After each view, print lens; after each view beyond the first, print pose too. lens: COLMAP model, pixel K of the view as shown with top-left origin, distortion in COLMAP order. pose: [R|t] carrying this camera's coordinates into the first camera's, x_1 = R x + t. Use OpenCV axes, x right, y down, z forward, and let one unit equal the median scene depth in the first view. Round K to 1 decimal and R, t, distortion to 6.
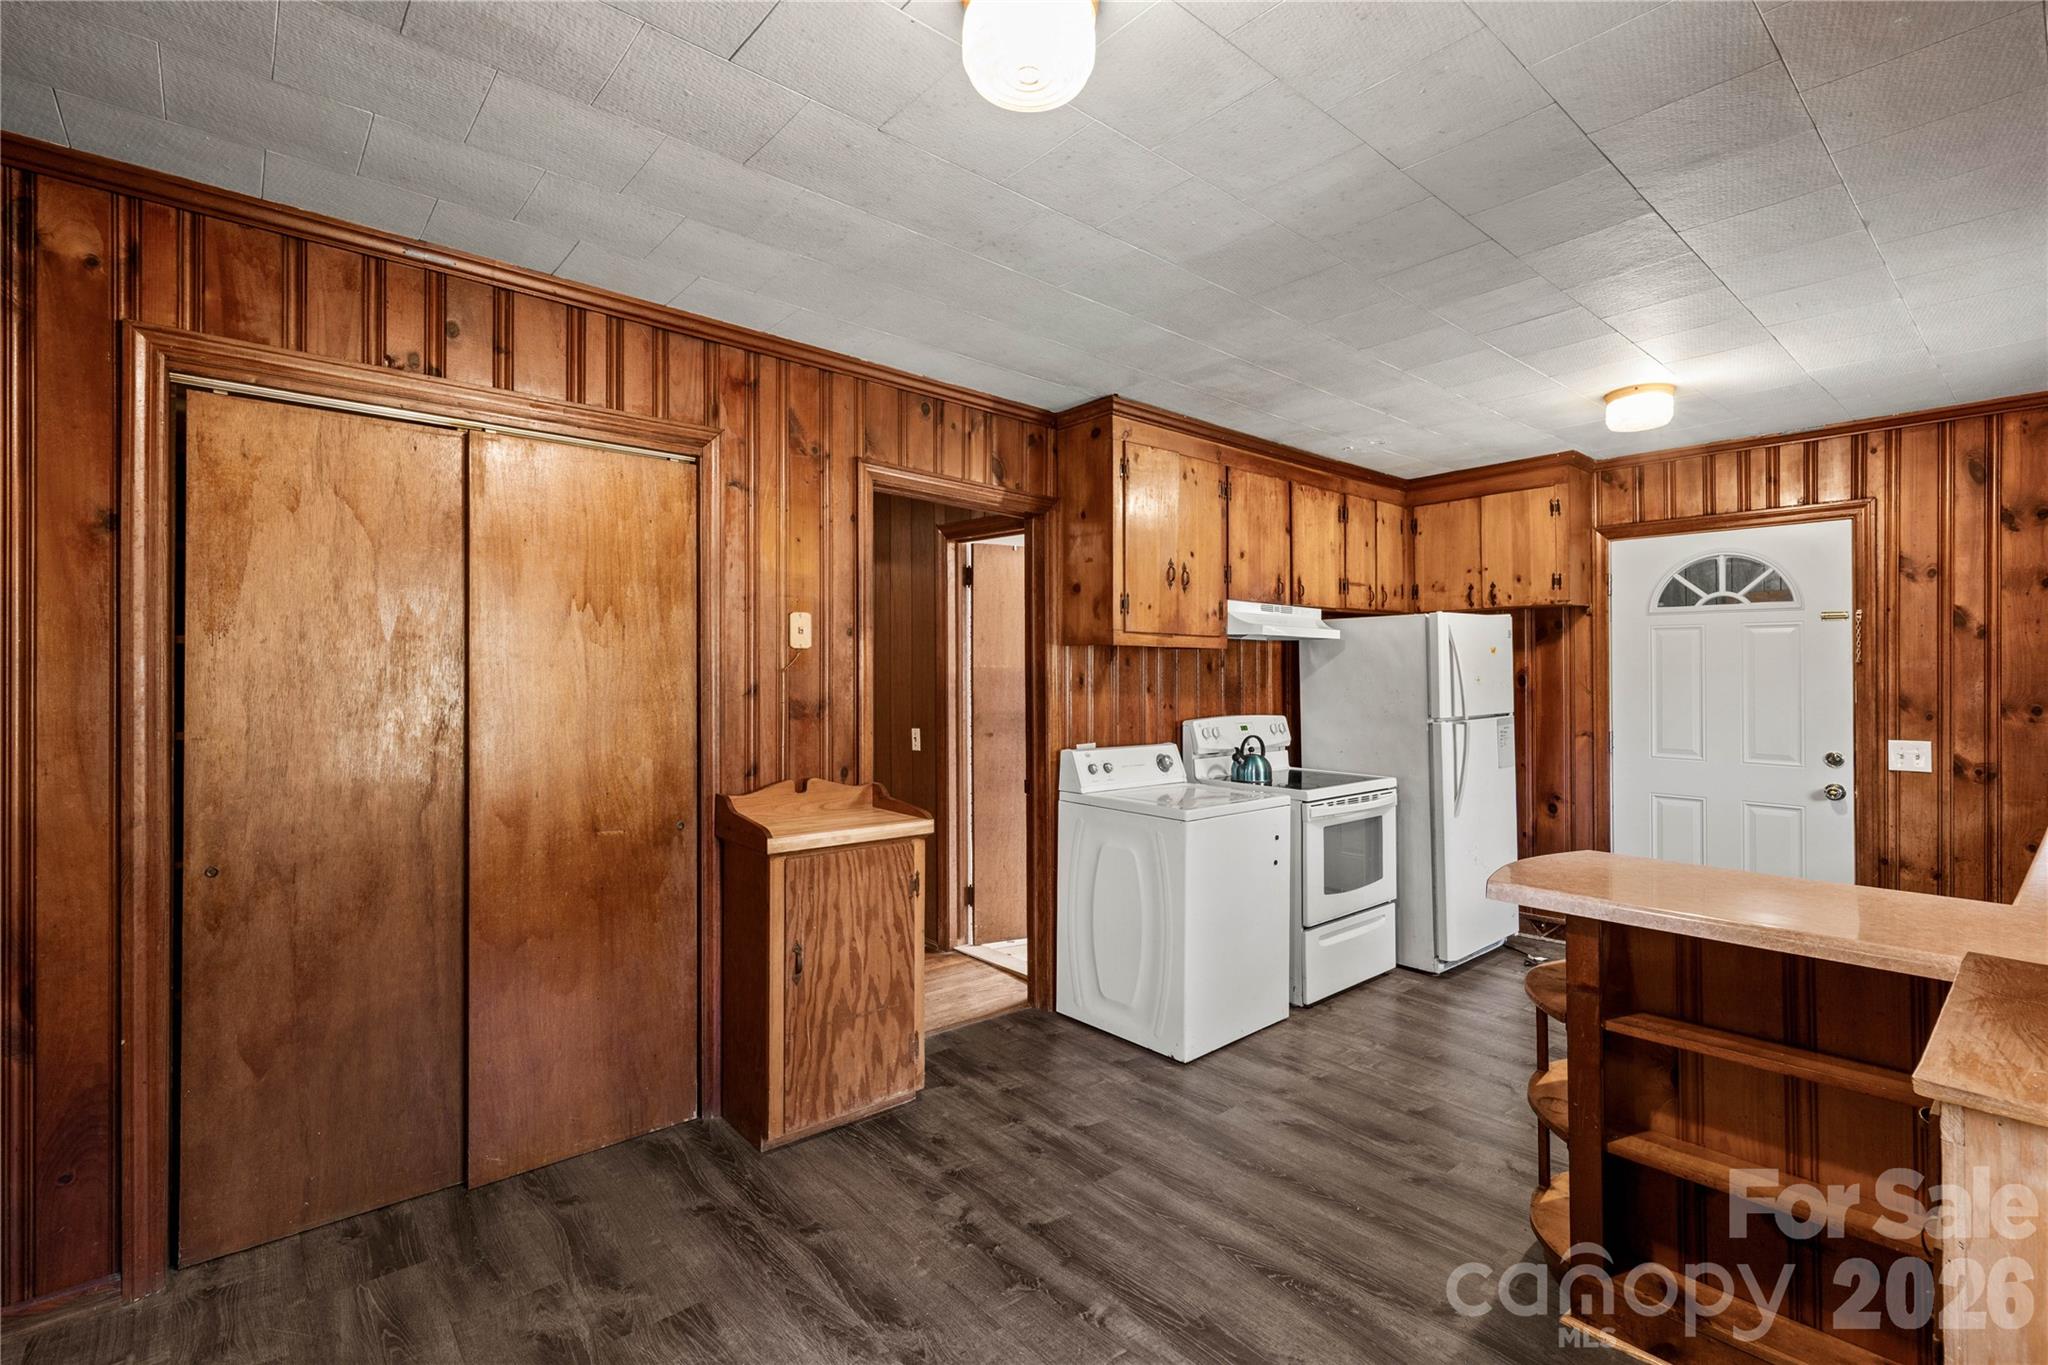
lens RADIAL K [[930.2, 0, 1015.9], [0, 930.2, 661.0], [0, 0, 1]] dist [0.001306, -0.000233]
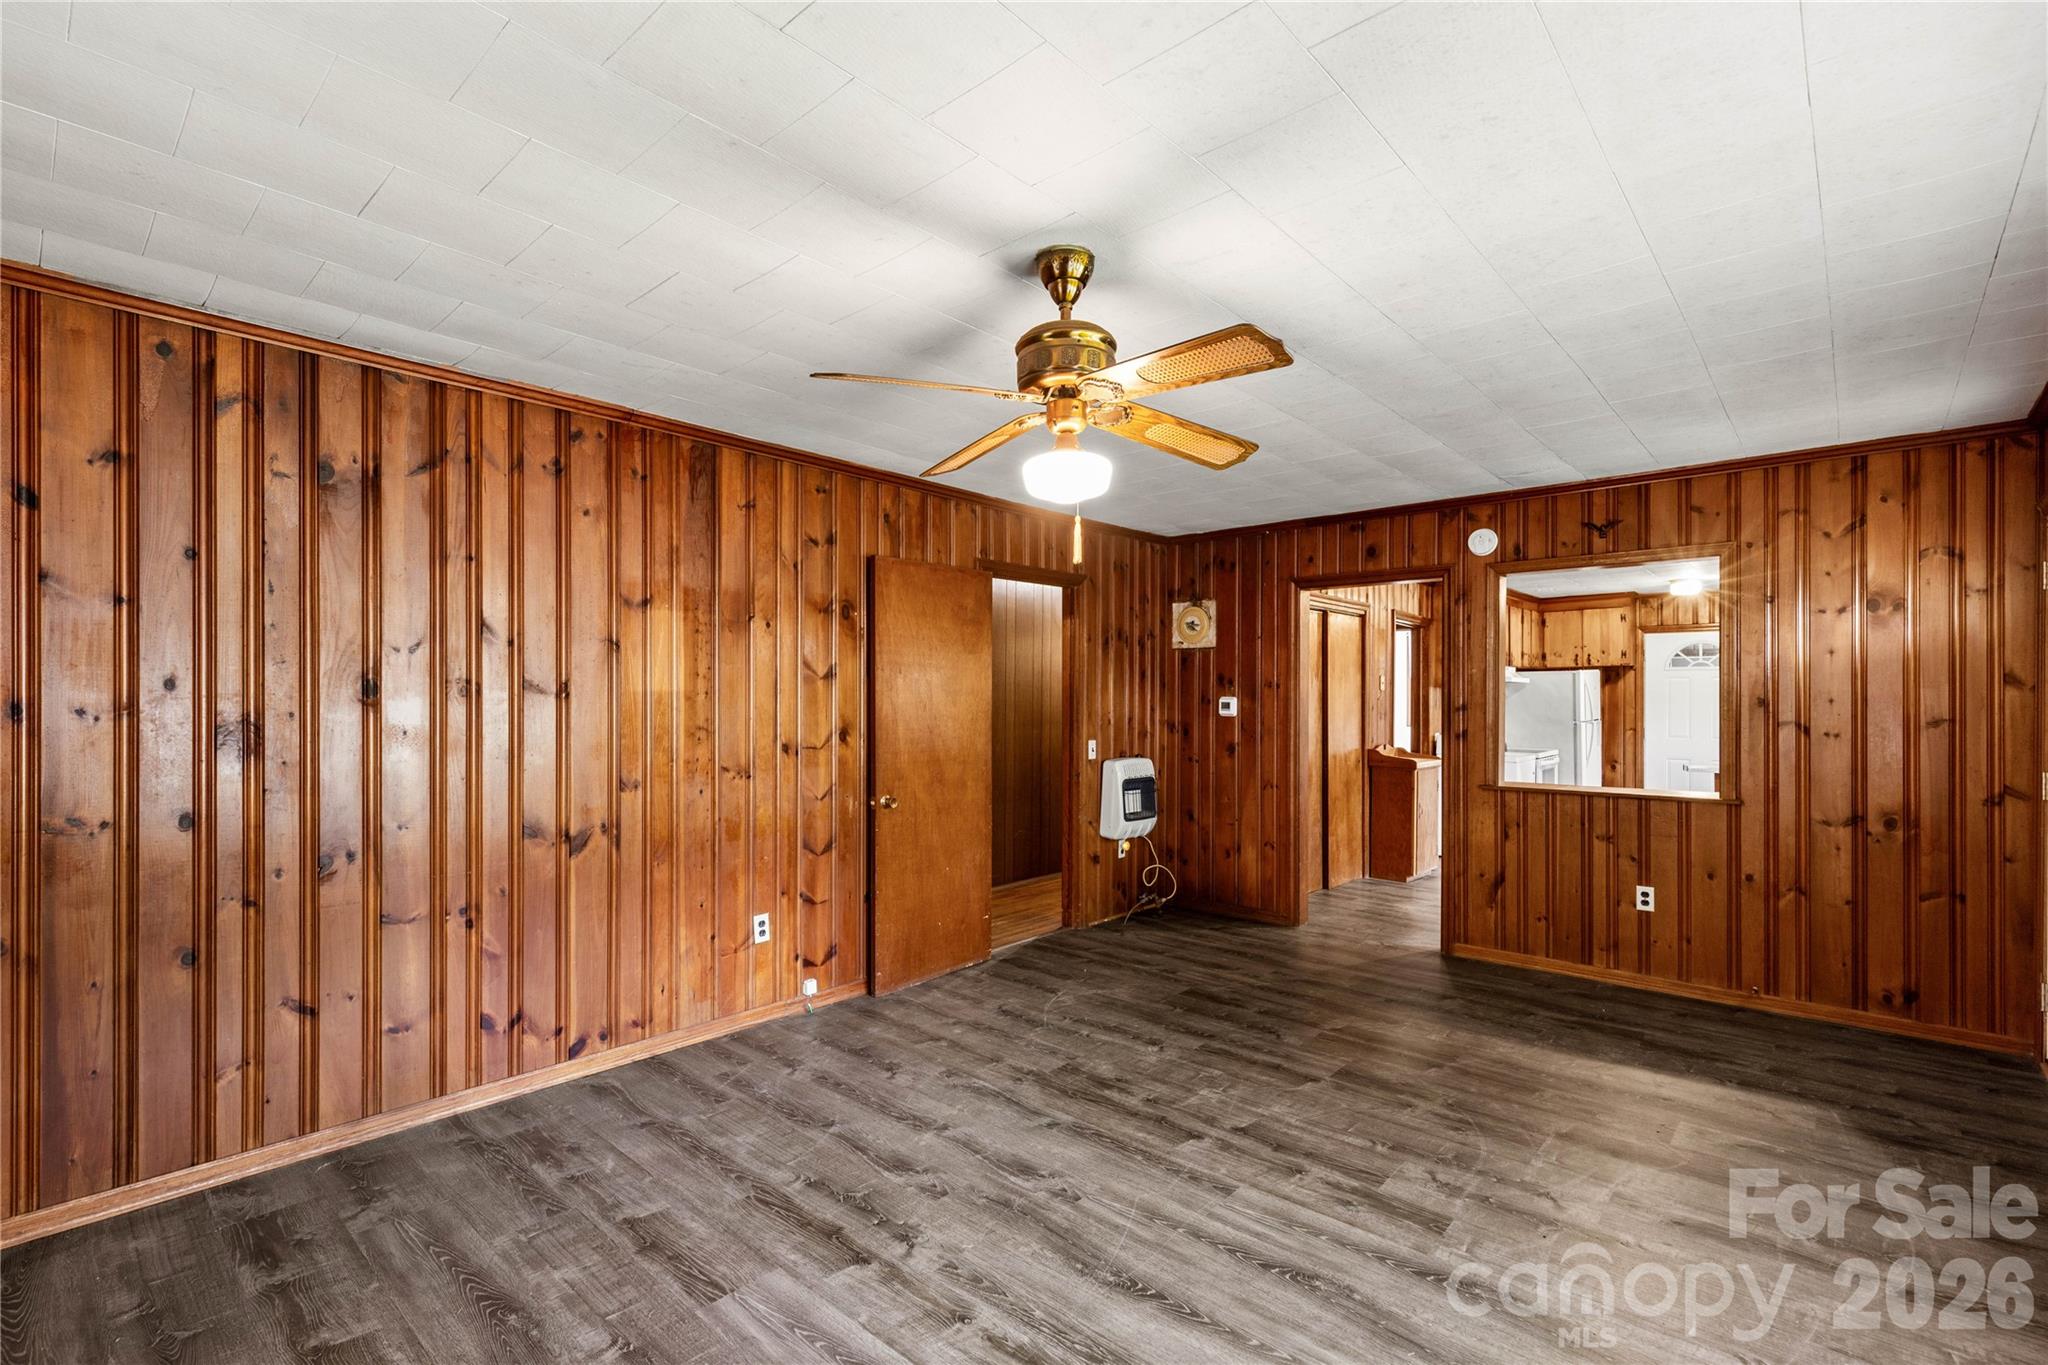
lens RADIAL K [[925.1, 0, 1019.8], [0, 925.1, 704.6], [0, 0, 1]] dist [0.003203, -0.000496]
pose [[0.991341, -0.002491, 0.131288, -1.071638], [-0.000130, 0.999801, 0.019953, -0.016679], [-0.131312, -0.019797, 0.991143, -0.901336]]
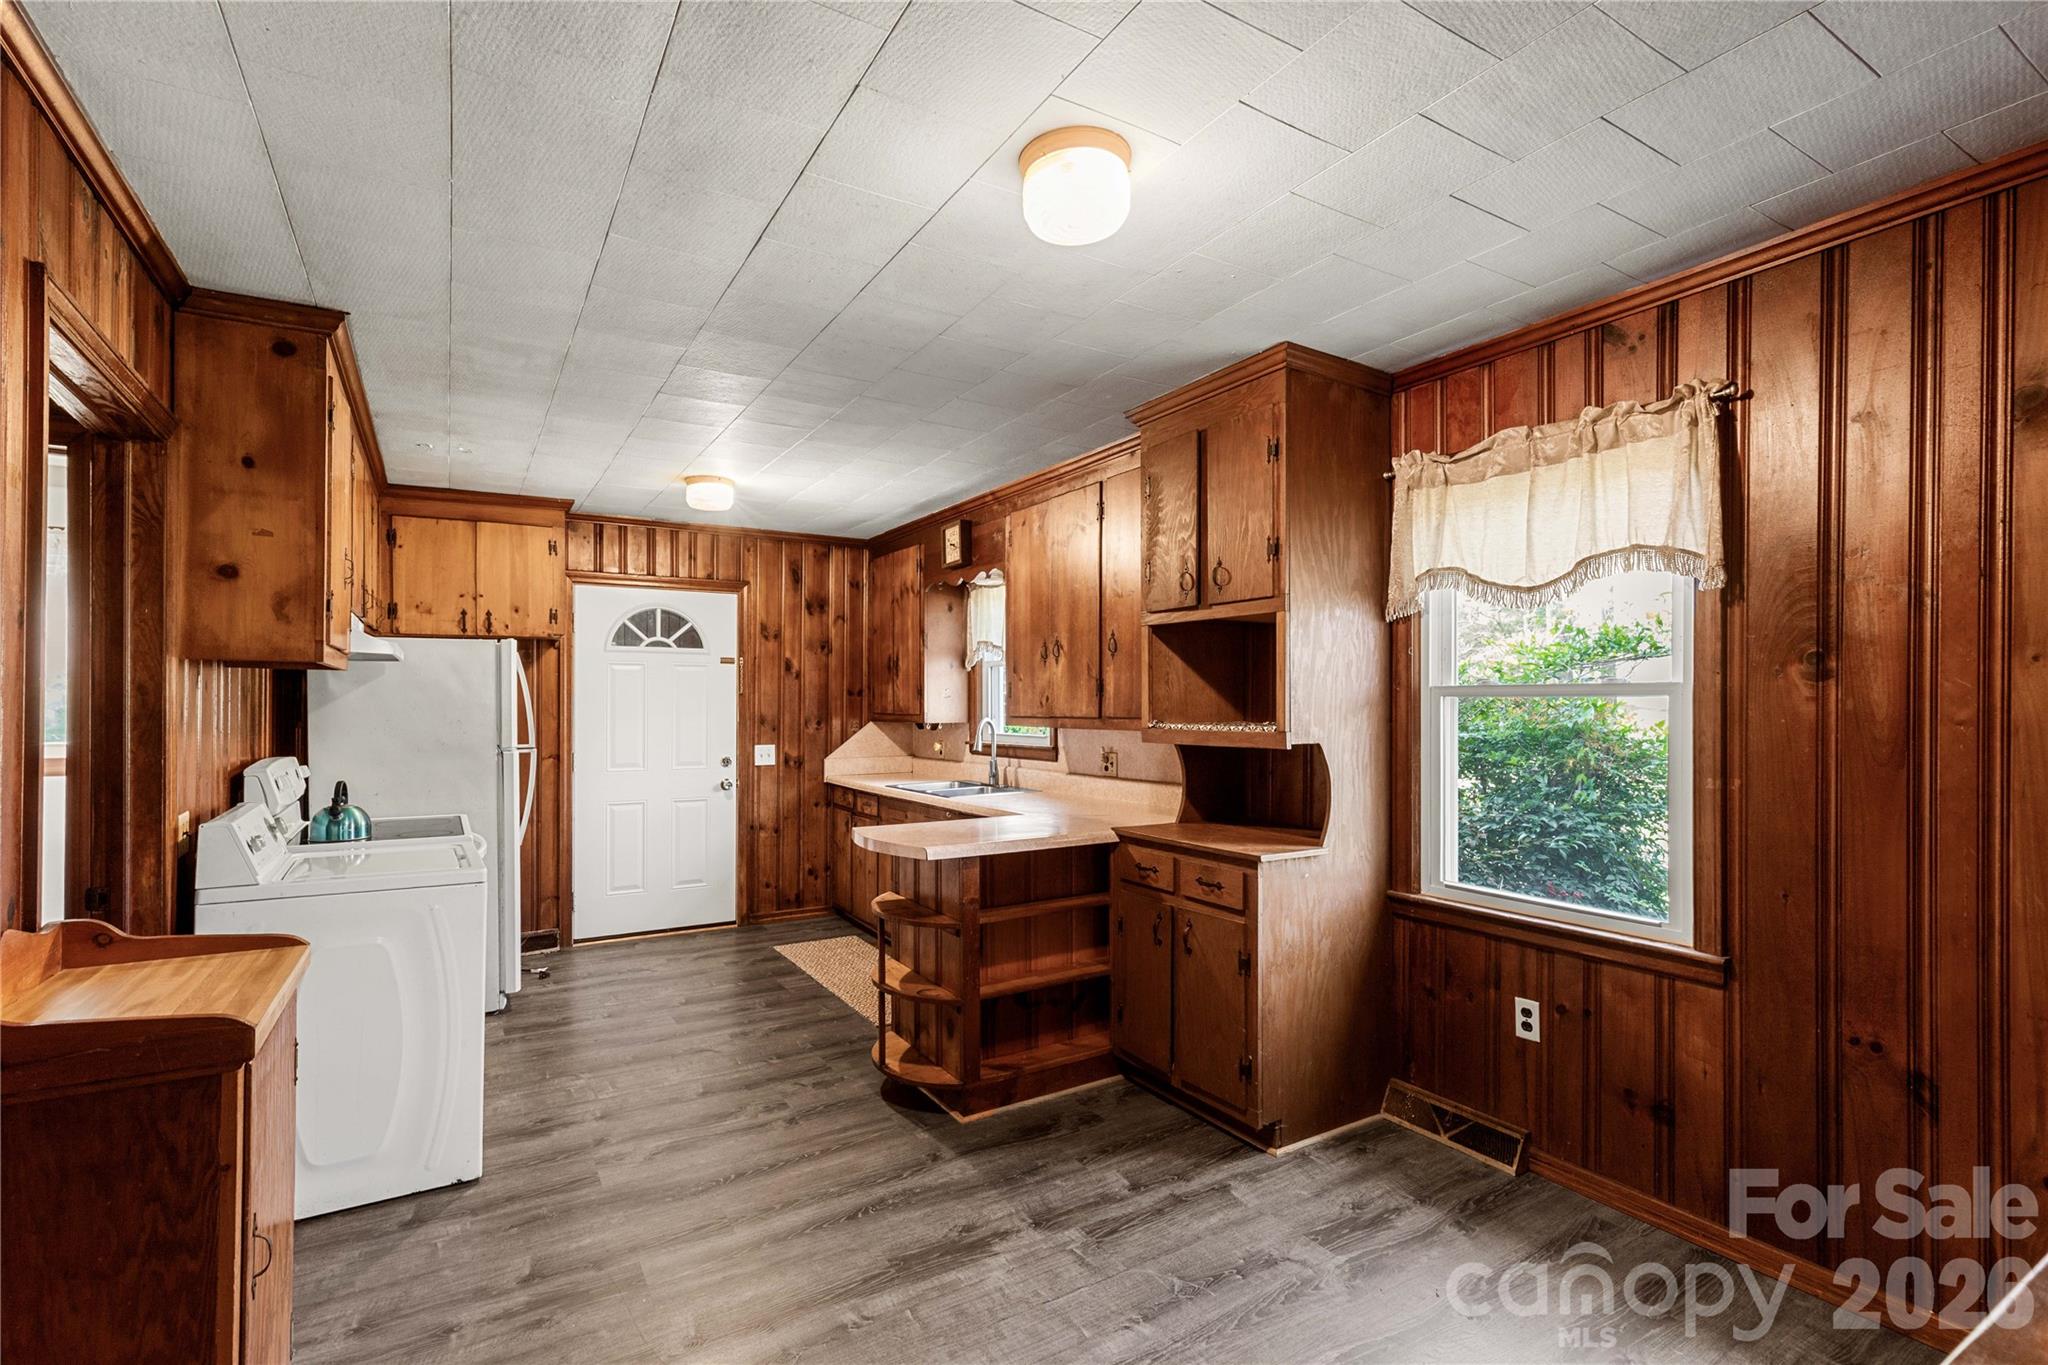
lens RADIAL K [[933.4, 0, 1022.9], [0, 933.4, 691.8], [0, 0, 1]] dist [0.003436, 0.000328]
pose [[0.155936, 0.007981, 0.987735, -0.436814], [-0.012106, 0.999908, -0.006168, 0.002546], [-0.987693, -0.010996, 0.156018, 0.313316]]
